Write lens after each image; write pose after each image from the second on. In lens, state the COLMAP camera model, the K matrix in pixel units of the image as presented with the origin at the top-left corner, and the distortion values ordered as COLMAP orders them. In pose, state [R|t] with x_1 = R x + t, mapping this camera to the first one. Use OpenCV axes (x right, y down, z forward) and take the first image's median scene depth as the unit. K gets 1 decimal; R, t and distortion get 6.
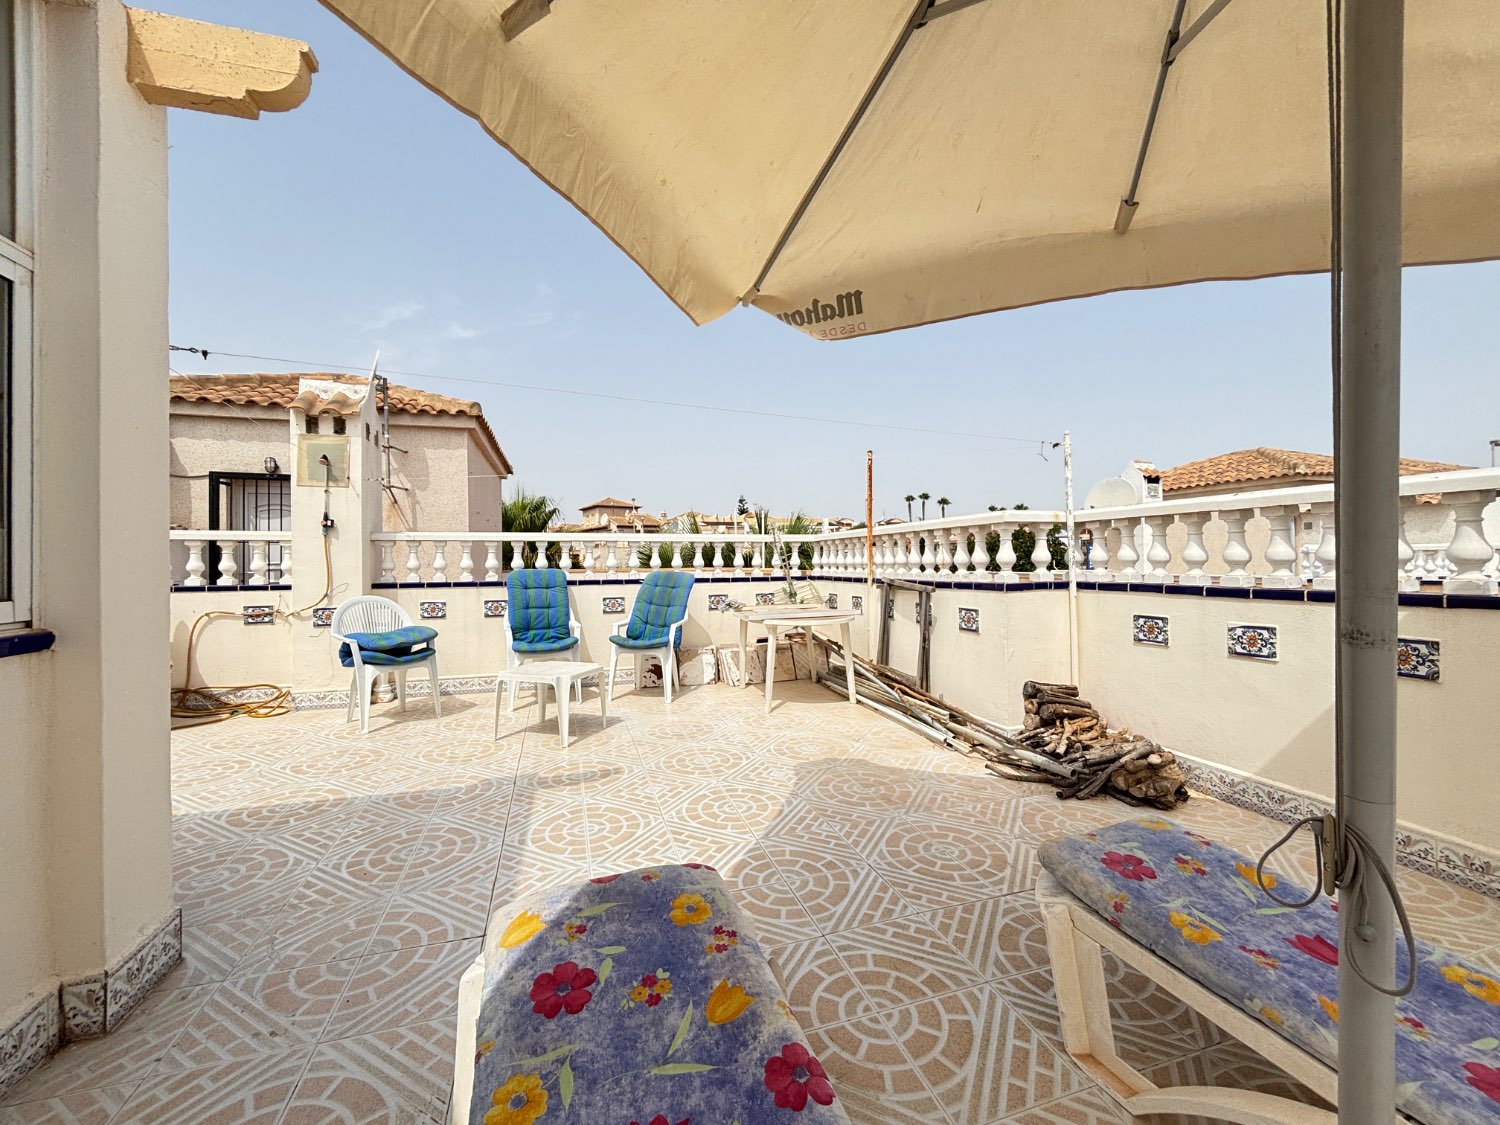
lens RADIAL K [[601.5, 0, 746.4], [0, 601.5, 561.0], [0, 0, 1]] dist [0.001918, -0.000359]
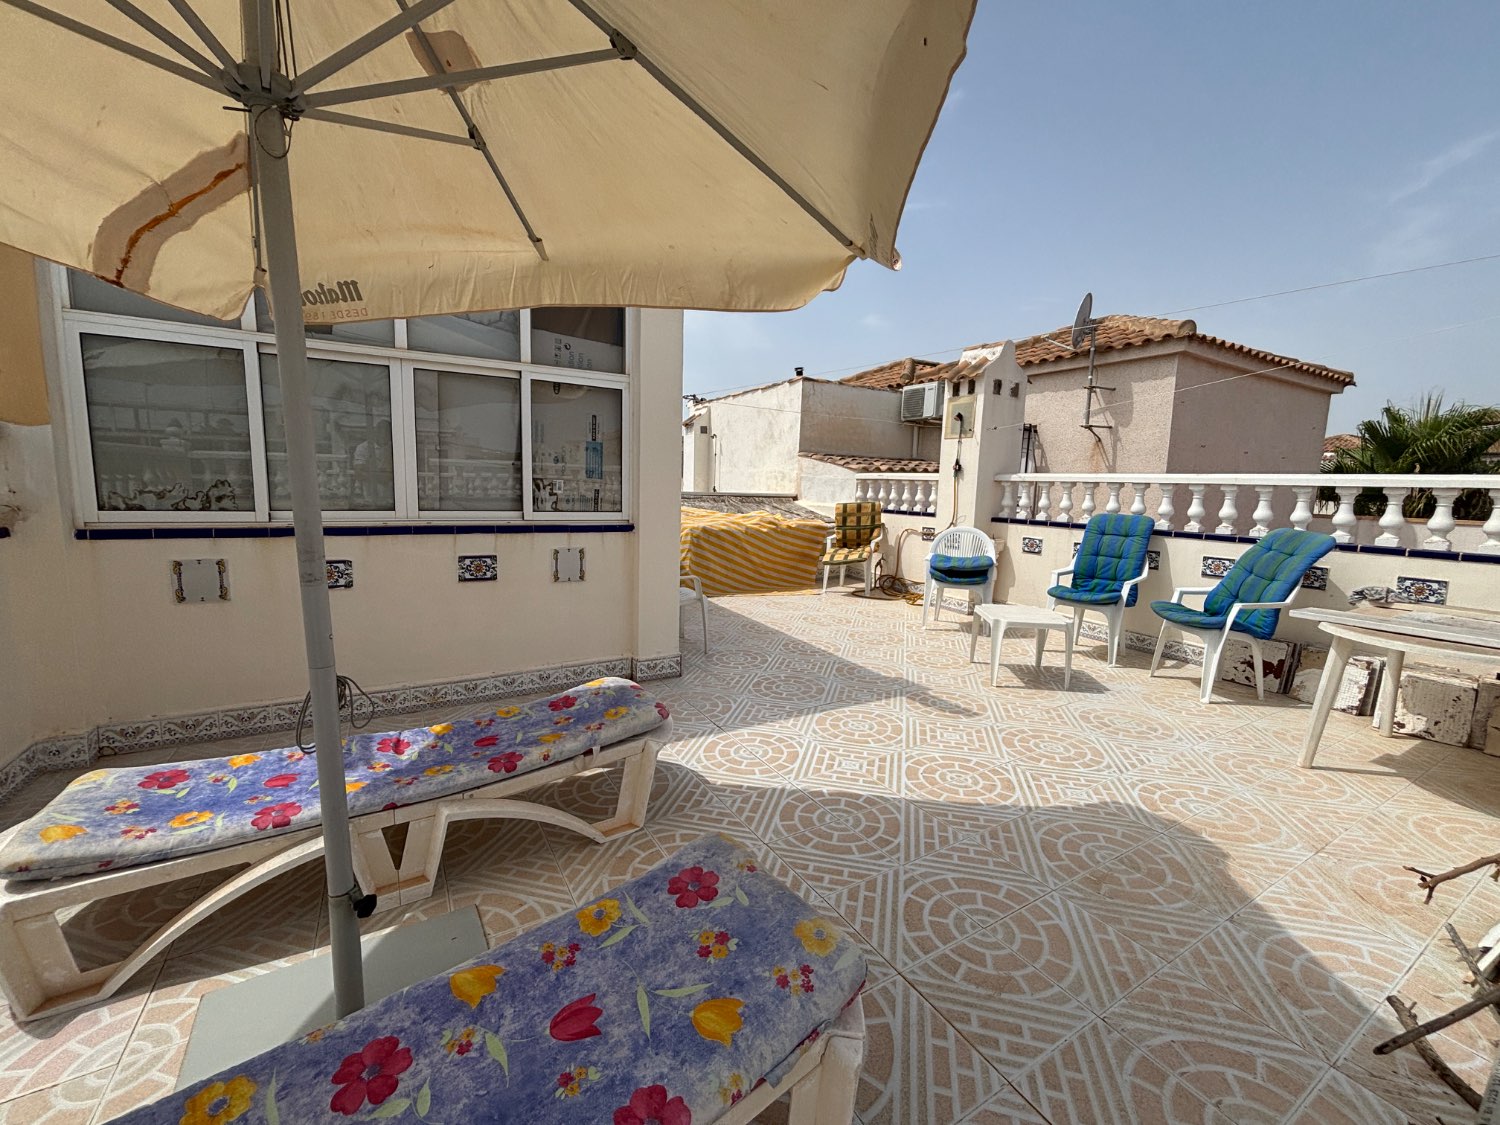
lens RADIAL K [[601.5, 0, 759.0], [0, 601.5, 565.2], [0, 0, 1]] dist [0.001918, -0.000359]
pose [[0.242289, 0.149138, -0.958673, 0.897125], [-0.028982, 0.988786, 0.146498, -0.063587], [0.969771, -0.007711, 0.243895, 0.544323]]
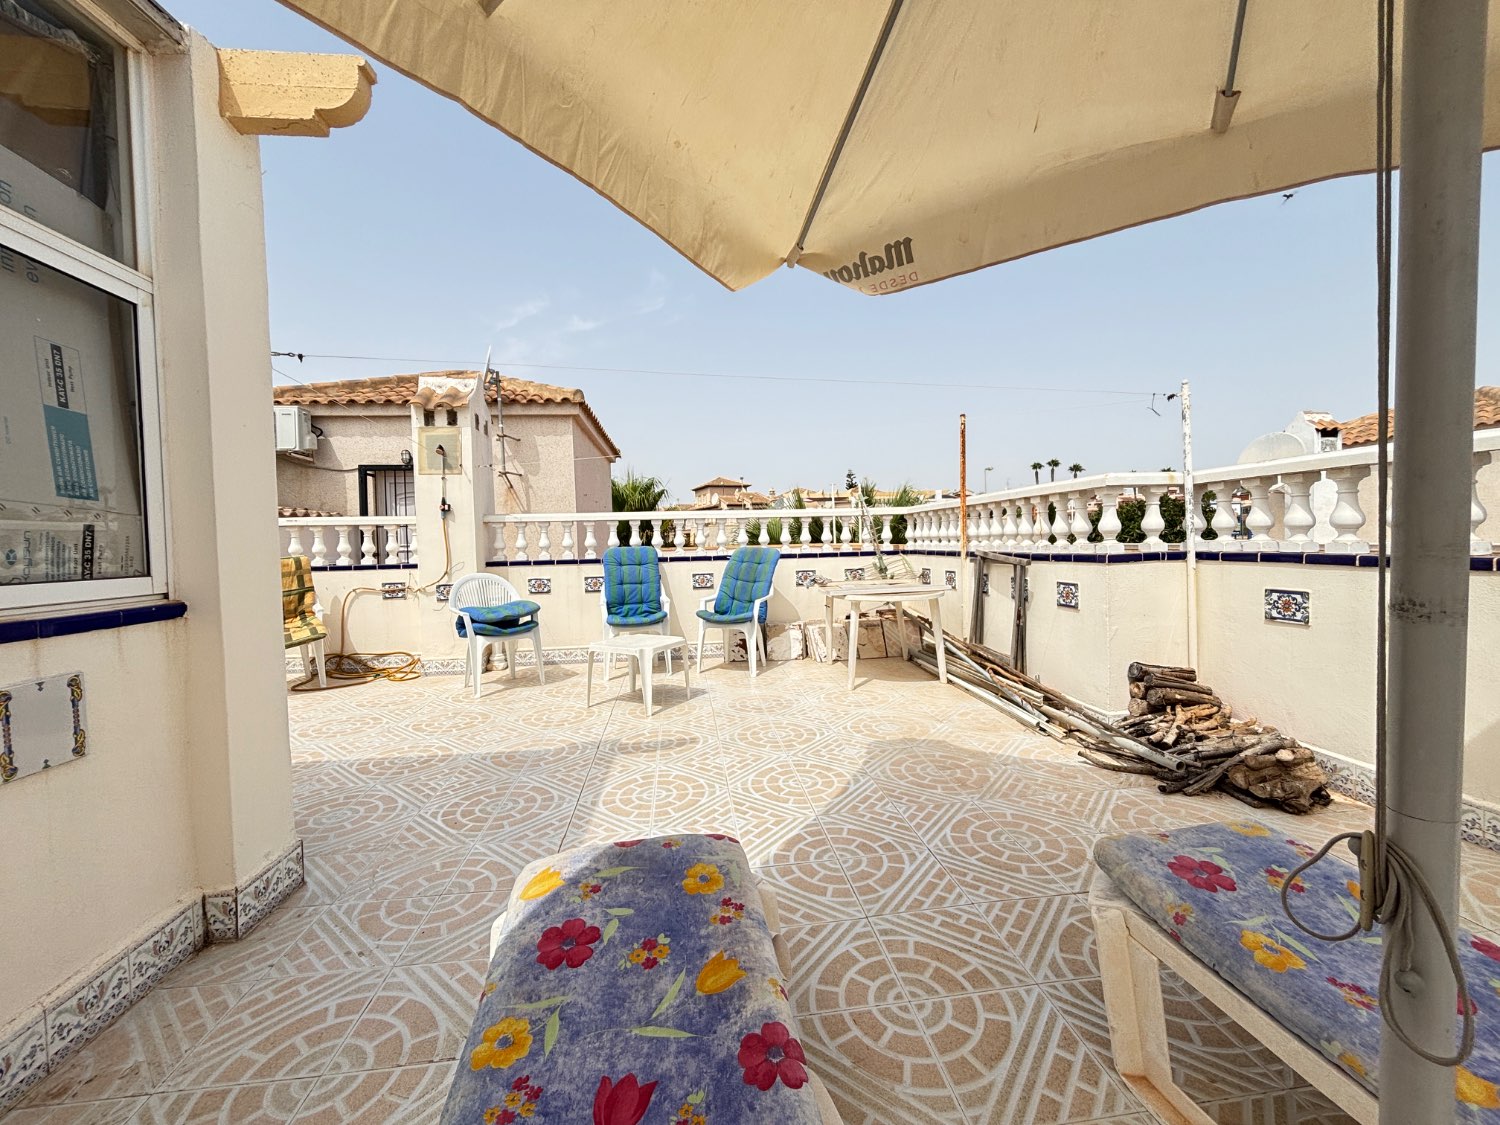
lens RADIAL K [[601.5, 0, 747.7], [0, 601.5, 560.6], [0, 0, 1]] dist [0.001918, -0.000359]
pose [[0.983329, -0.009929, -0.181564, 0.092891], [0.016853, 0.999187, 0.036632, 0.006433], [0.181052, -0.039081, 0.982697, 0.025471]]
